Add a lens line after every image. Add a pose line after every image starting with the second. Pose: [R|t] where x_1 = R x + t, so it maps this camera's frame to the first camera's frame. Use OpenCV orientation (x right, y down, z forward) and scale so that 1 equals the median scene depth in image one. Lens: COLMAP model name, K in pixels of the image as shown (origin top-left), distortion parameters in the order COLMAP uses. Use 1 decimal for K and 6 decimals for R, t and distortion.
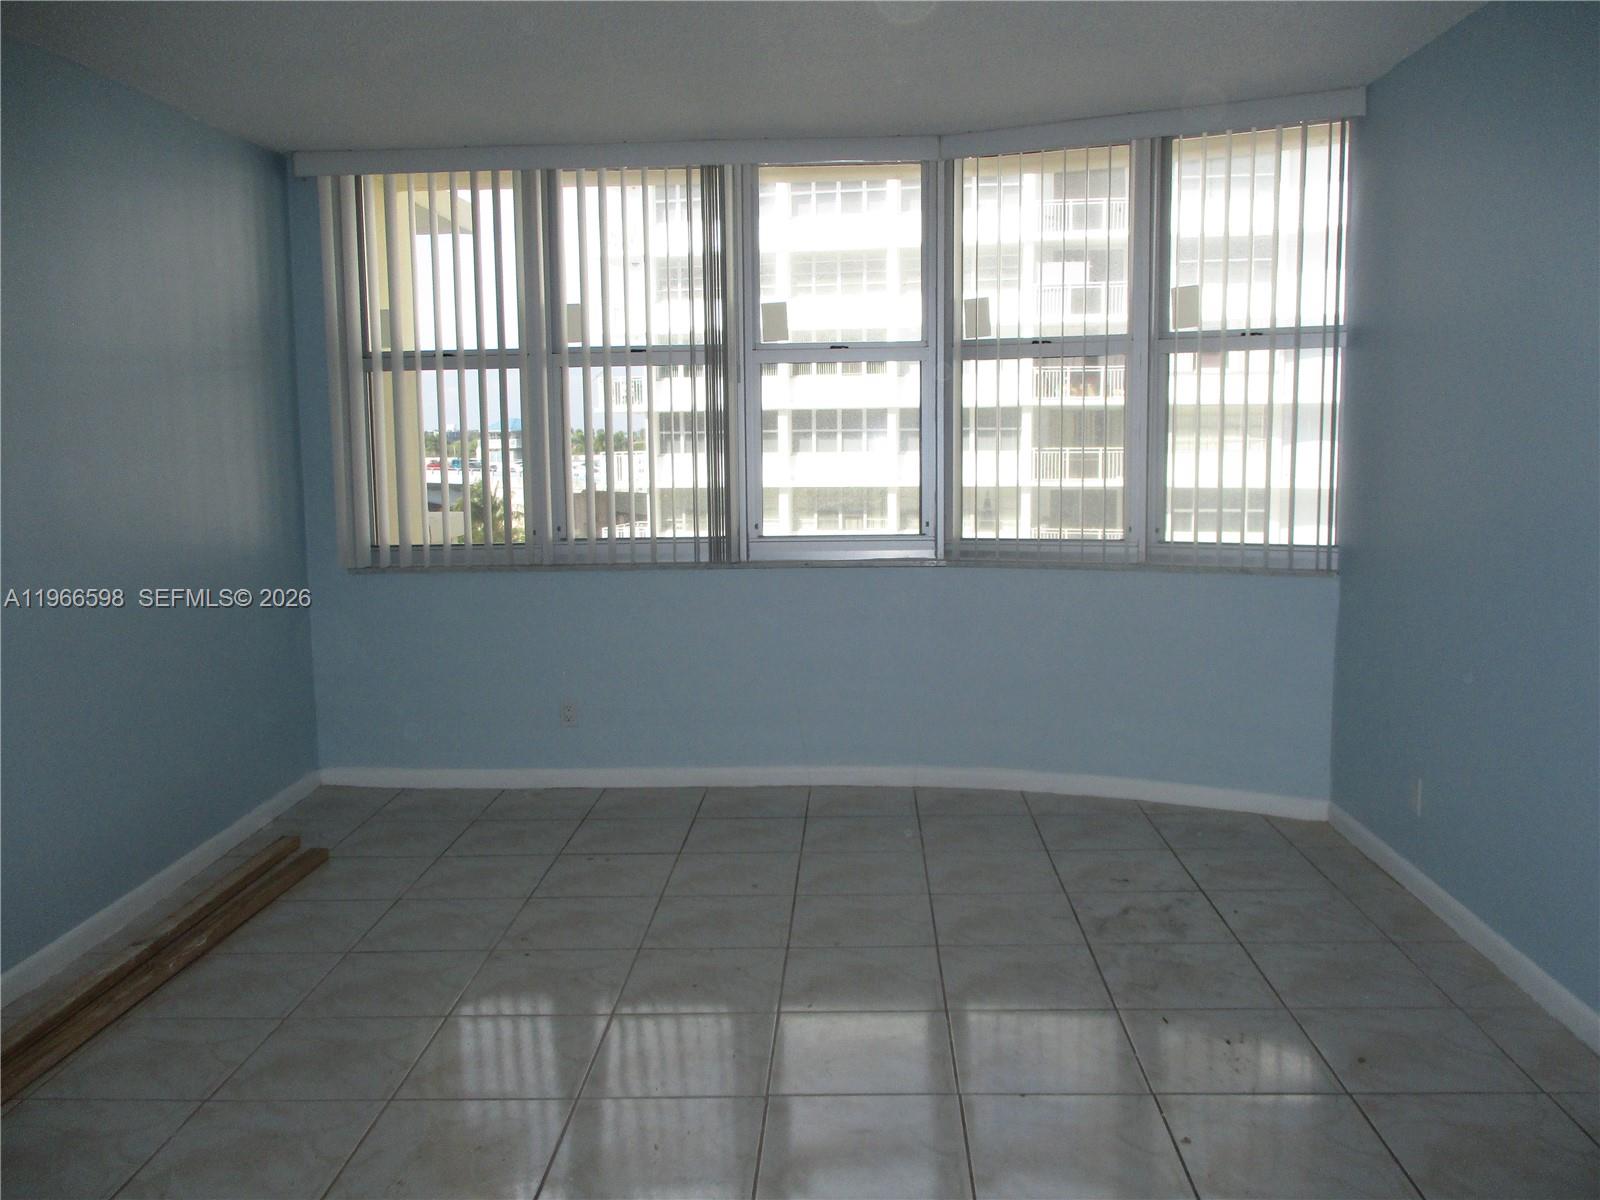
lens RADIAL K [[1449.3, 0, 800.0], [0, 1449.3, 600.0], [0, 0, 1]] dist [0.049518, -0.005452]
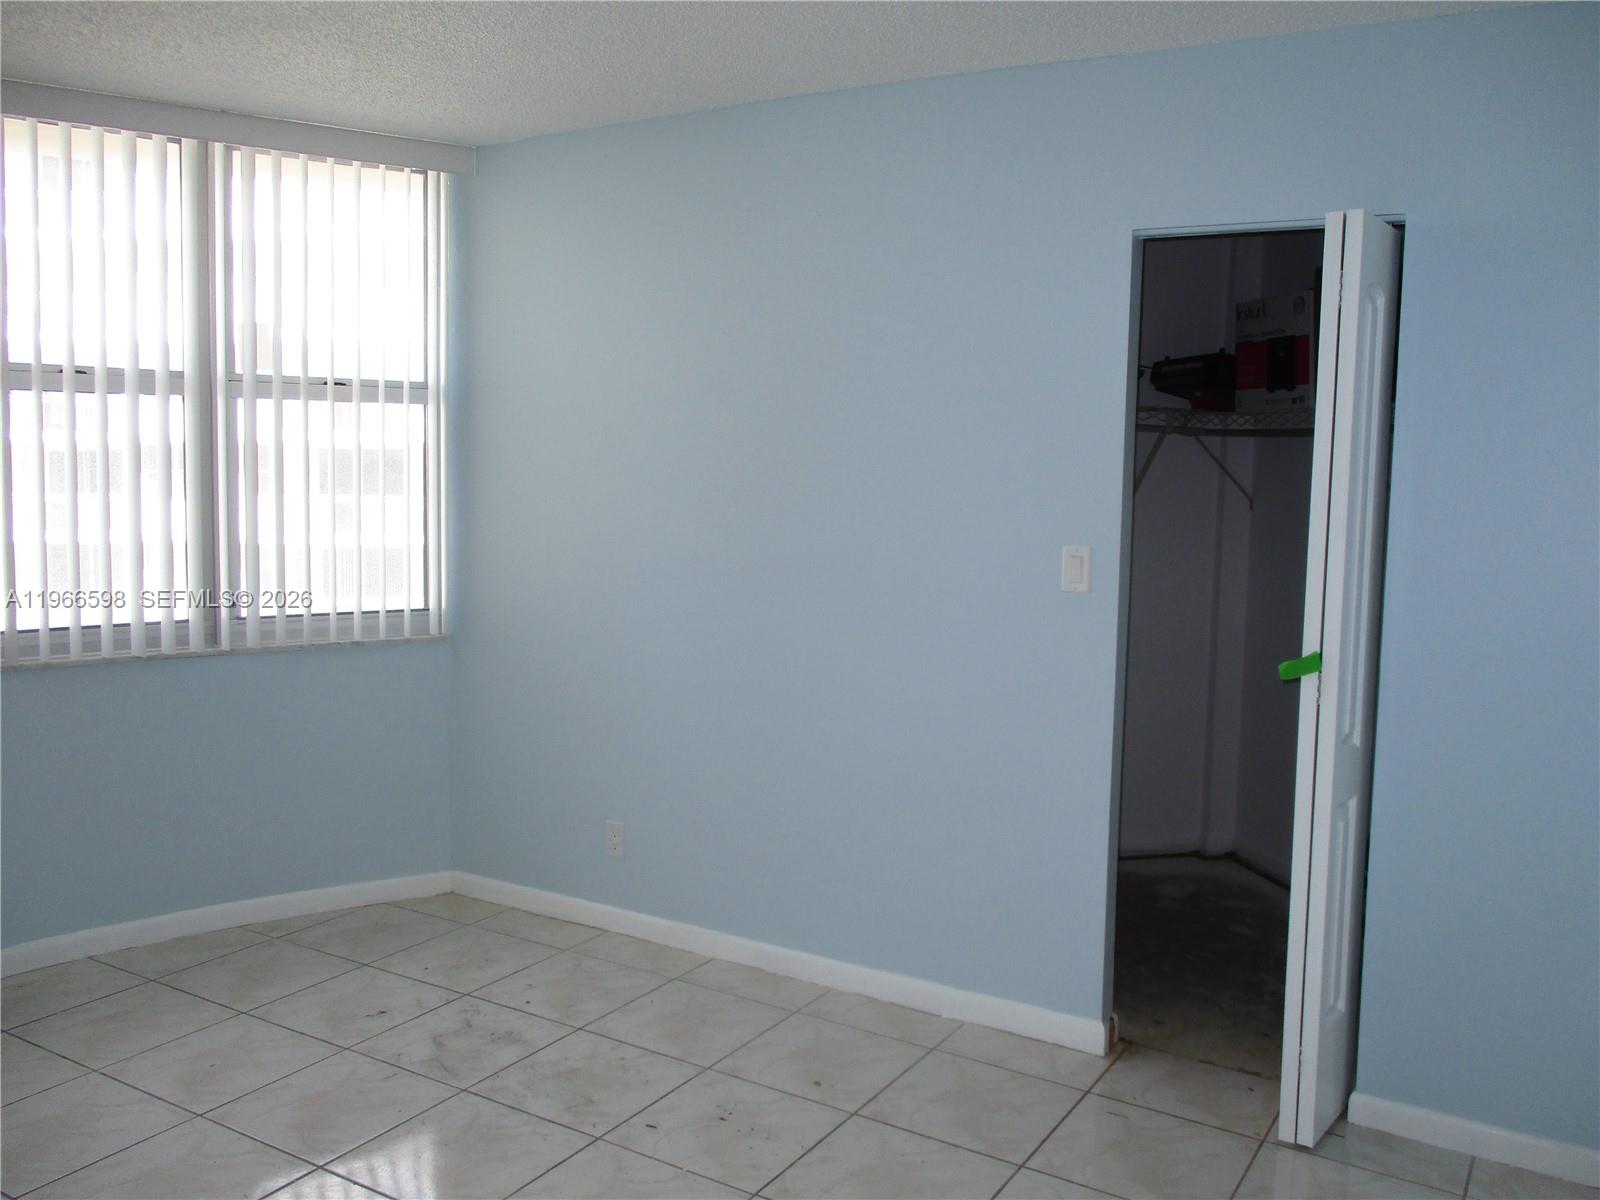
lens RADIAL K [[1449.3, 0, 800.0], [0, 1449.3, 600.0], [0, 0, 1]] dist [0.049518, -0.005452]
pose [[0.482008, -0.066992, 0.873602, -0.414681], [0.092421, 0.995398, 0.025338, -0.050647], [-0.871279, 0.068526, 0.485981, 0.373551]]
